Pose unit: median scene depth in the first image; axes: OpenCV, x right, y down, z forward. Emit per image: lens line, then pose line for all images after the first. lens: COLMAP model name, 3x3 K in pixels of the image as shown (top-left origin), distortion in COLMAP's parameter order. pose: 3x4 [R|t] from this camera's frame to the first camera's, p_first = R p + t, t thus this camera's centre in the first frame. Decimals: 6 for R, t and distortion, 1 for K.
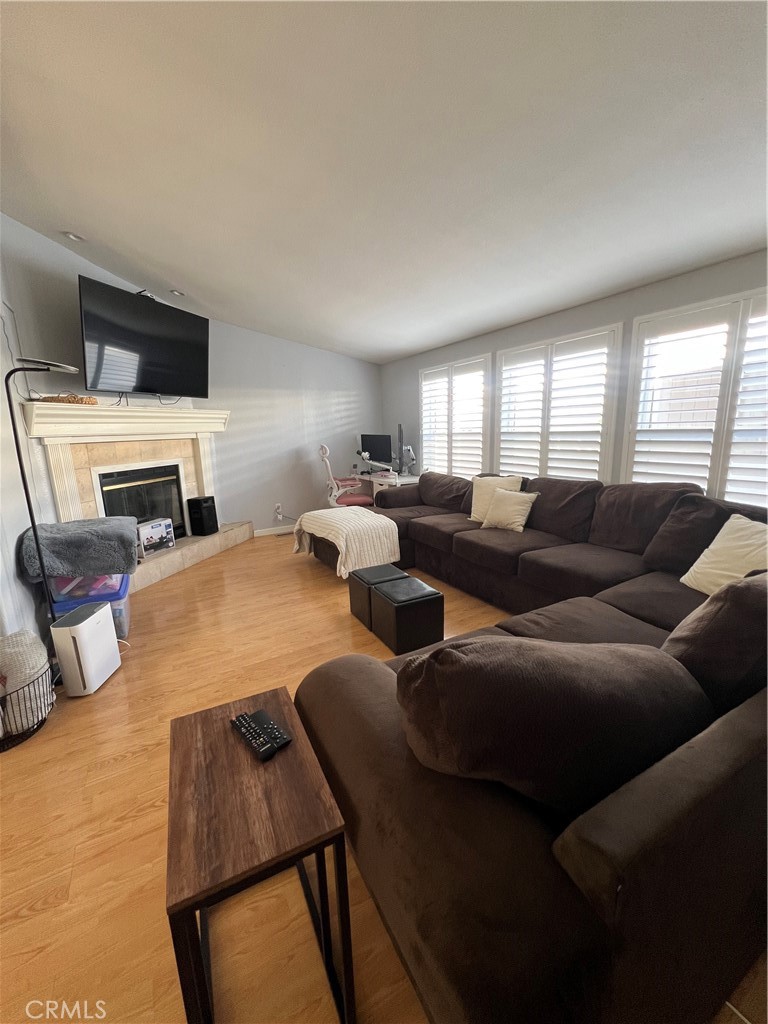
lens RADIAL K [[416.5, 0, 384.0], [0, 416.5, 512.0], [0, 0, 1]] dist [0.001278, 0.000275]
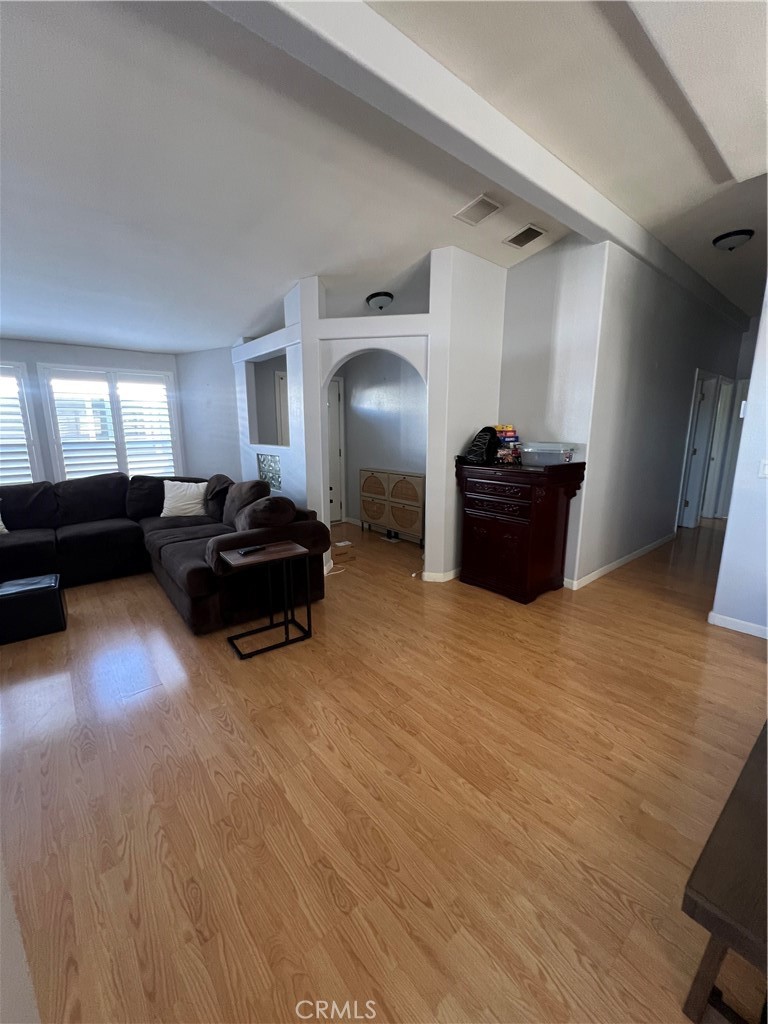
lens RADIAL K [[410.2, 0, 383.5], [0, 410.2, 509.8], [0, 0, 1]] dist [-0.002272, 0.000385]
pose [[-0.155836, -0.142696, 0.977421, -0.980008], [0.216314, 0.960562, 0.174723, 0.017228], [-0.963807, 0.238658, -0.118823, 0.166728]]
